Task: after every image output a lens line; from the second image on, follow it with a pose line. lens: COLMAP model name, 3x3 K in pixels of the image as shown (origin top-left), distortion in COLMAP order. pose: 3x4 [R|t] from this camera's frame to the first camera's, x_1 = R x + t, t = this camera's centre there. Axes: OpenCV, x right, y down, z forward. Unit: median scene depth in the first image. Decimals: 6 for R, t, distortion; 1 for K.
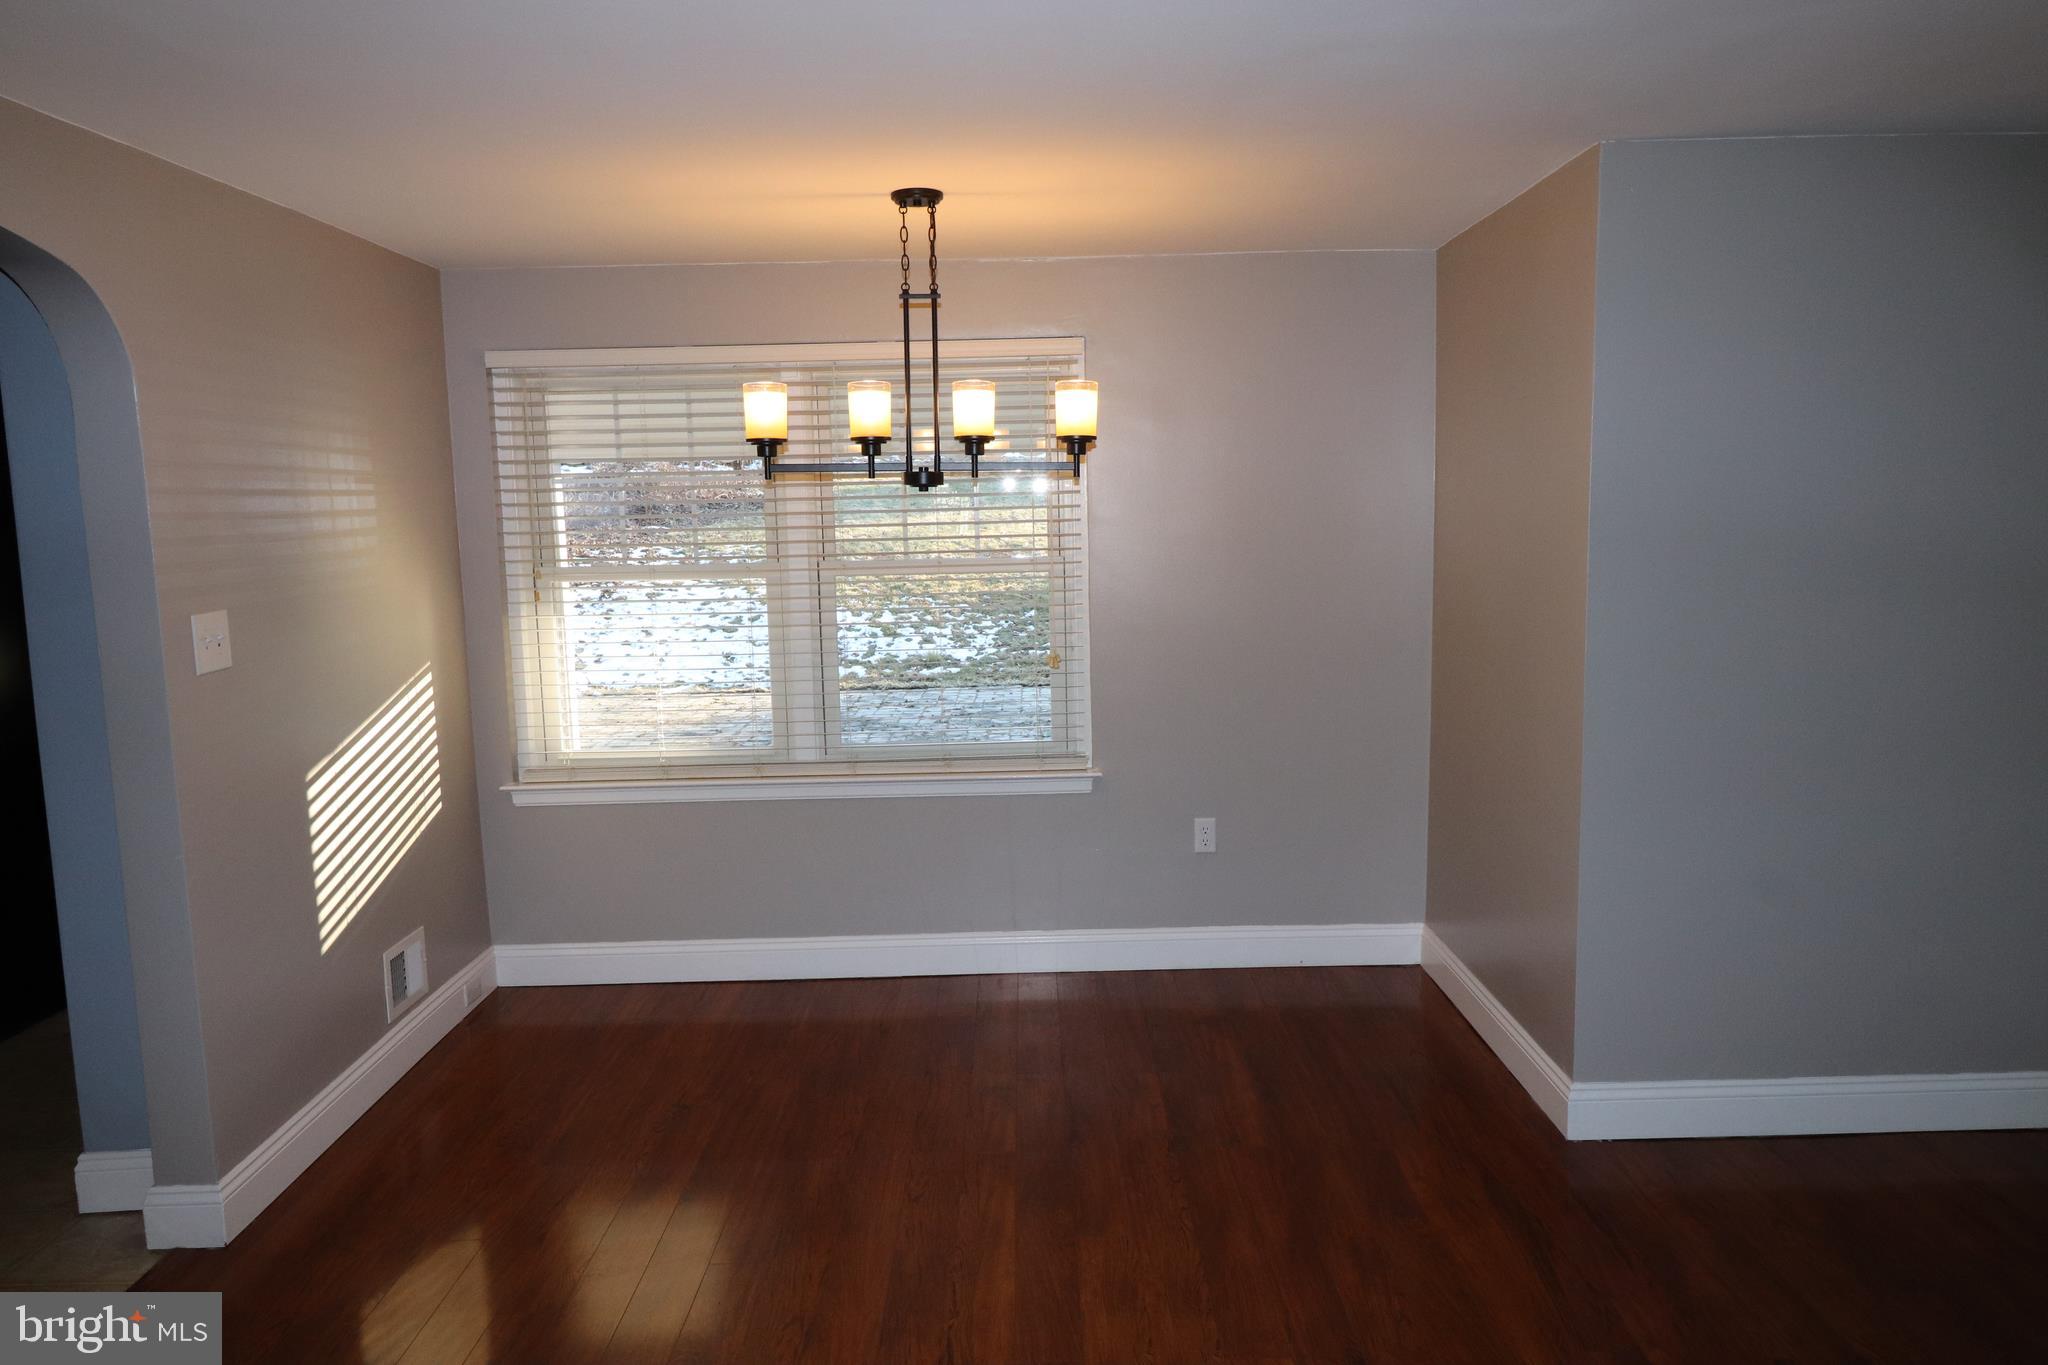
lens RADIAL K [[1368.0, 0, 1027.7], [0, 1368.0, 683.4], [0, 0, 1]] dist [0.010396, -0.009281]
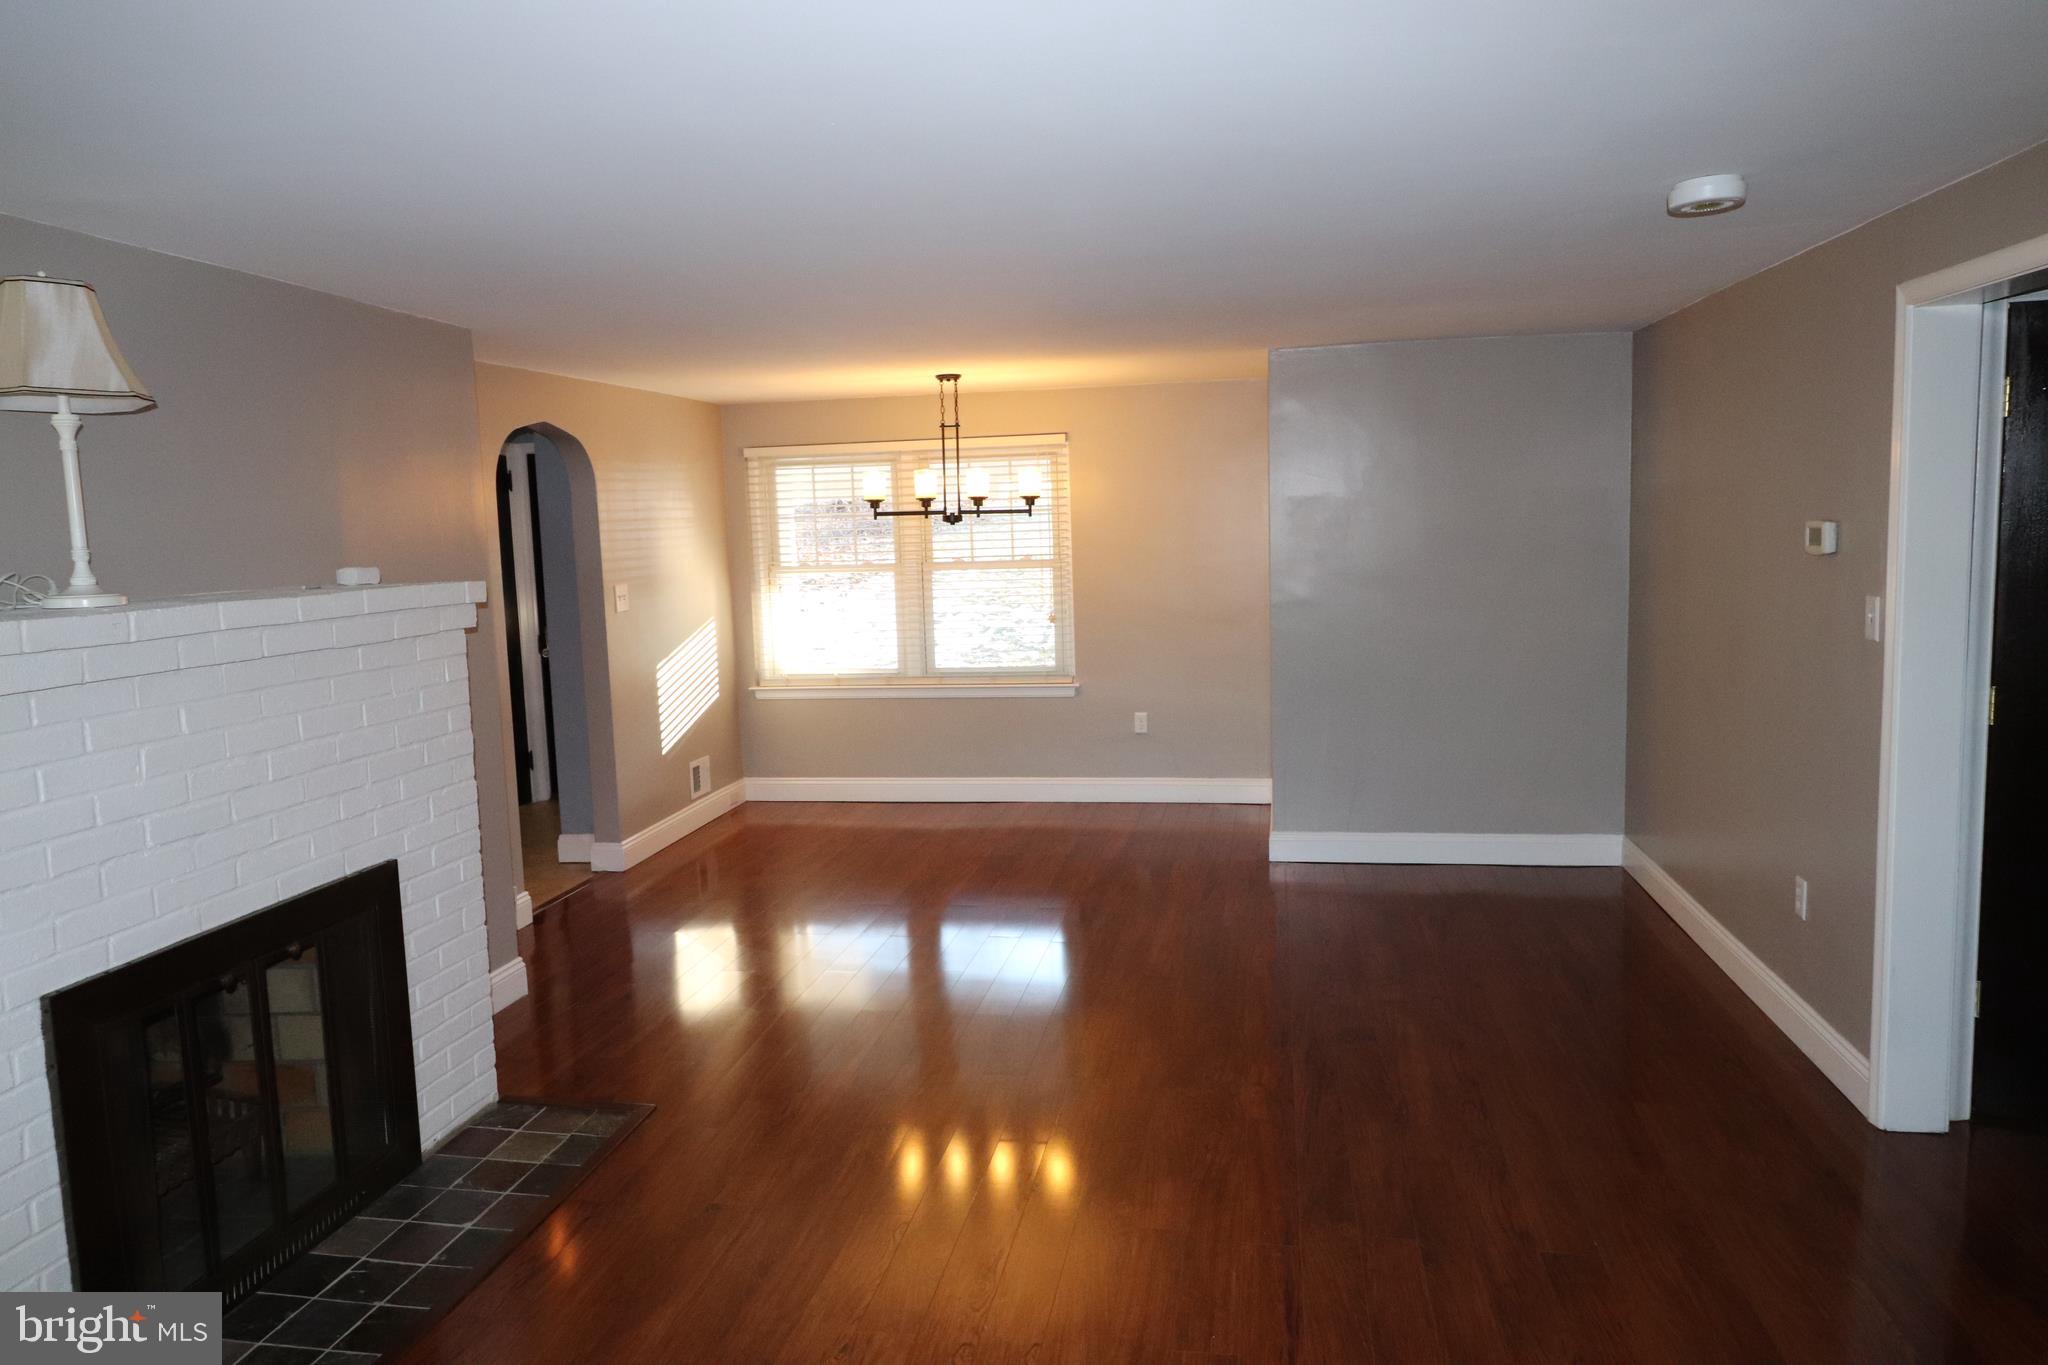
lens RADIAL K [[1368.0, 0, 1020.6], [0, 1368.0, 700.5], [0, 0, 1]] dist [0.010396, -0.009281]
pose [[0.982427, 0.015964, -0.185963, 0.343281], [-0.014542, 0.999854, 0.009010, 0.081264], [0.186080, -0.006147, 0.982515, -0.803187]]
